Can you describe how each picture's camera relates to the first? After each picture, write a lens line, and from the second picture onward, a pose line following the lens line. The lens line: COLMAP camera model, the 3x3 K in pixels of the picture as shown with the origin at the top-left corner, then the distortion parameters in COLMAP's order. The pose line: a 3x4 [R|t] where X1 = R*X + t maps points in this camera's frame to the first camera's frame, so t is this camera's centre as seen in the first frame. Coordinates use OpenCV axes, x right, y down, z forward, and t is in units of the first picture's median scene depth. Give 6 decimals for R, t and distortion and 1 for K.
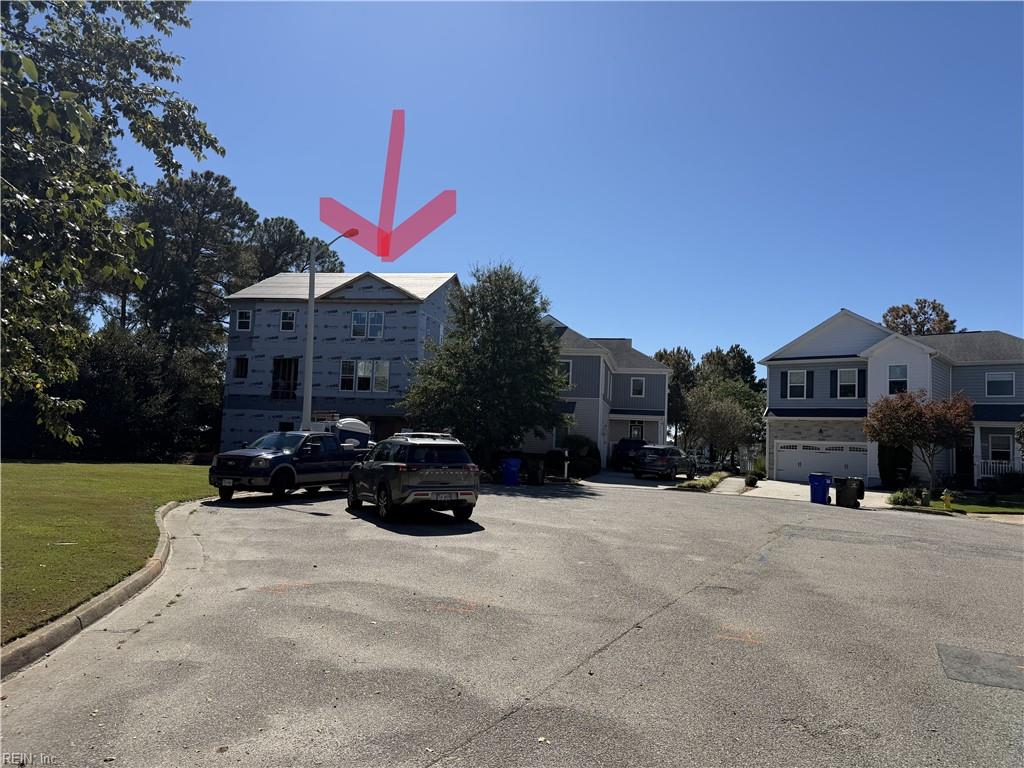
lens RADIAL K [[707.6, 0, 513.9], [0, 707.6, 390.5], [0, 0, 1]] dist [0.175281, -0.312183]
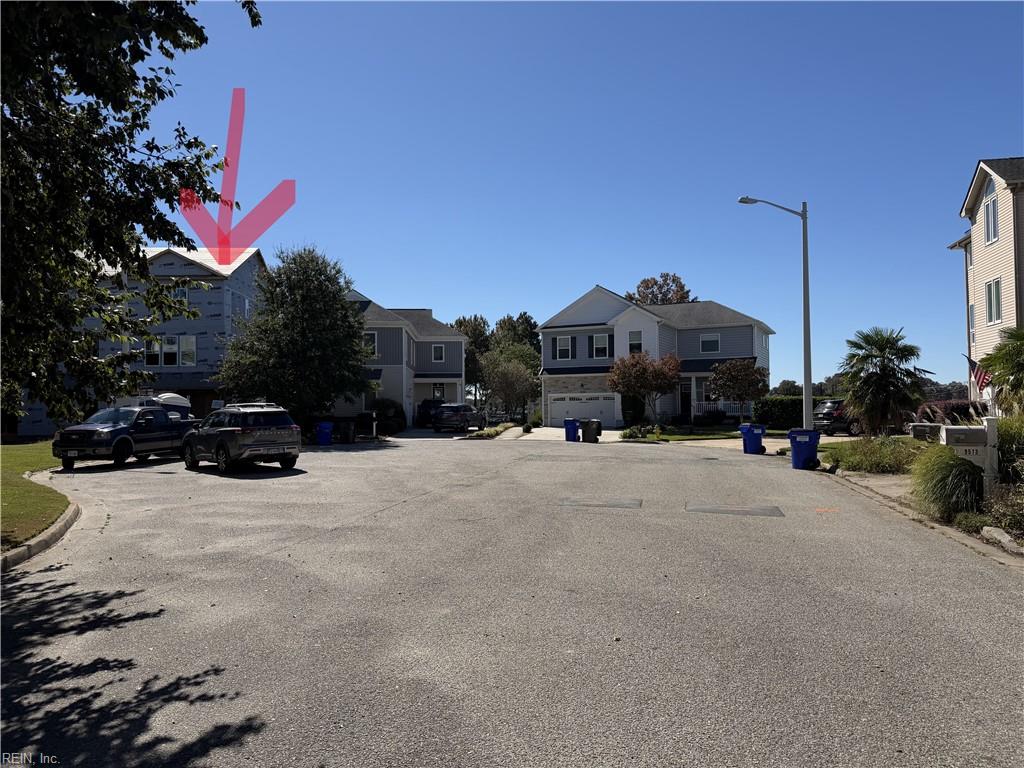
lens RADIAL K [[707.6, 0, 513.9], [0, 707.6, 390.5], [0, 0, 1]] dist [0.175281, -0.312183]
pose [[0.965211, -0.044990, 0.257573, -0.003017], [0.030889, 0.997807, 0.058536, -0.011094], [-0.259642, -0.048543, 0.964484, -0.166512]]
